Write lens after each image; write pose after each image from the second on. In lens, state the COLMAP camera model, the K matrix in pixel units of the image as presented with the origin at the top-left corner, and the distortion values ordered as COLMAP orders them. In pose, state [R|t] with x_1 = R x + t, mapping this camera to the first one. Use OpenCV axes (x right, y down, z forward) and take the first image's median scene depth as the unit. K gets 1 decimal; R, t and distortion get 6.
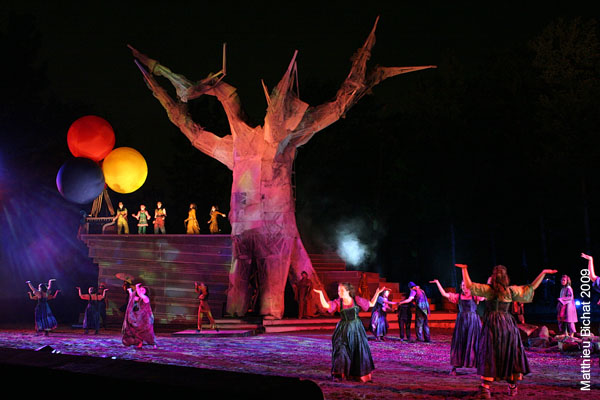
lens RADIAL K [[662.8, 0, 300.0], [0, 662.8, 200.0], [0, 0, 1]] dist [-0.016007, -0.008029]
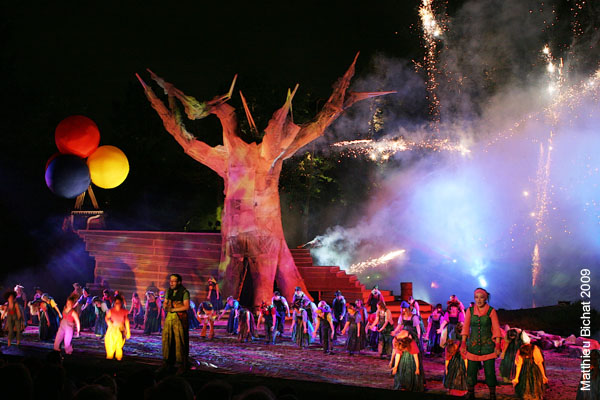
lens RADIAL K [[662.8, 0, 300.0], [0, 662.8, 200.0], [0, 0, 1]] dist [-0.016007, -0.008029]
pose [[0.983930, 0.025446, 0.176735, -0.180889], [-0.035499, 0.997912, 0.053955, -0.075504], [-0.174993, -0.059362, 0.982779, -0.144636]]
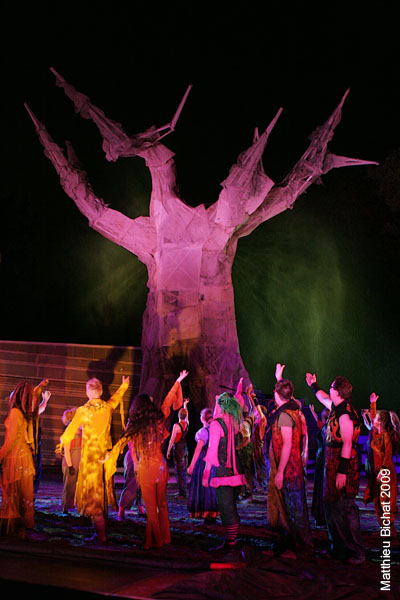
lens RADIAL K [[662.8, 0, 200.0], [0, 662.8, 300.0], [0, 0, 1]] dist [-0.016007, -0.008029]
pose [[0.965939, 0.070906, 0.248867, -0.241877], [-0.058069, 0.996594, -0.058561, 0.041569], [-0.252172, 0.042114, 0.966766, 0.260583]]
